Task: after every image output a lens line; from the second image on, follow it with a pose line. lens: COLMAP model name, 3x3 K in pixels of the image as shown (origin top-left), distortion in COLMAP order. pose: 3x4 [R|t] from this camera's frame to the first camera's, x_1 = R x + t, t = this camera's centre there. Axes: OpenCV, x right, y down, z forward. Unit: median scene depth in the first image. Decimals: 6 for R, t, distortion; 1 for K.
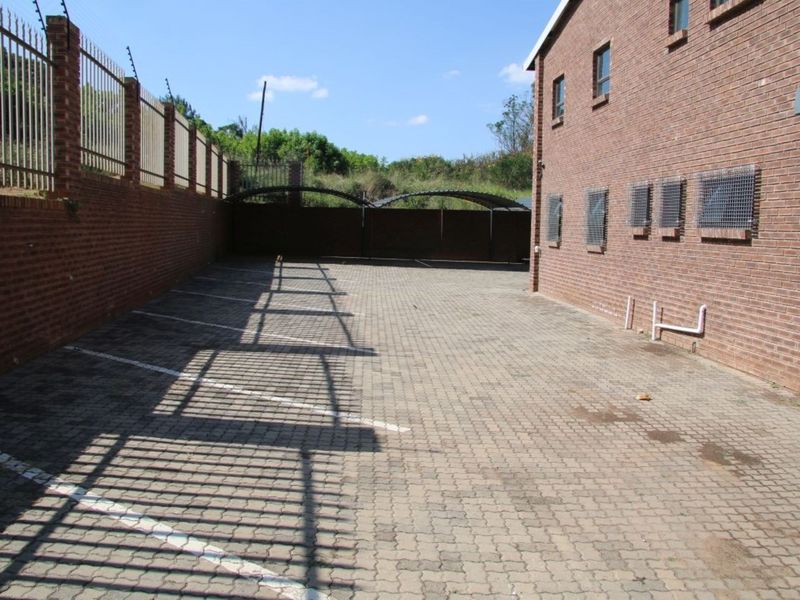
lens RADIAL K [[691.1, 0, 400.0], [0, 691.1, 300.0], [0, 0, 1]] dist [-0.173440, 0.117775]
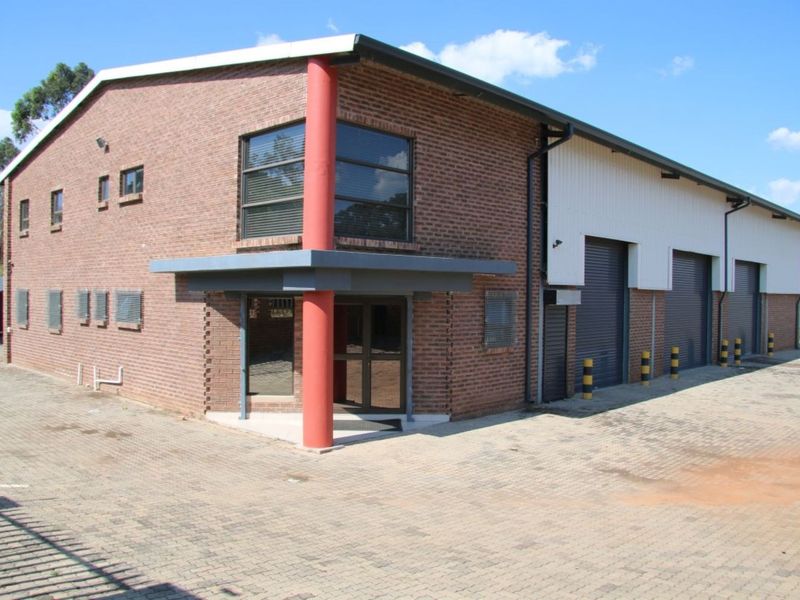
lens RADIAL K [[691.1, 0, 400.0], [0, 691.1, 300.0], [0, 0, 1]] dist [-0.173440, 0.117775]
pose [[0.734434, -0.016811, 0.678472, -0.153133], [0.074793, 0.995609, -0.056293, -0.009263], [-0.674546, 0.092088, 0.732466, -0.622806]]
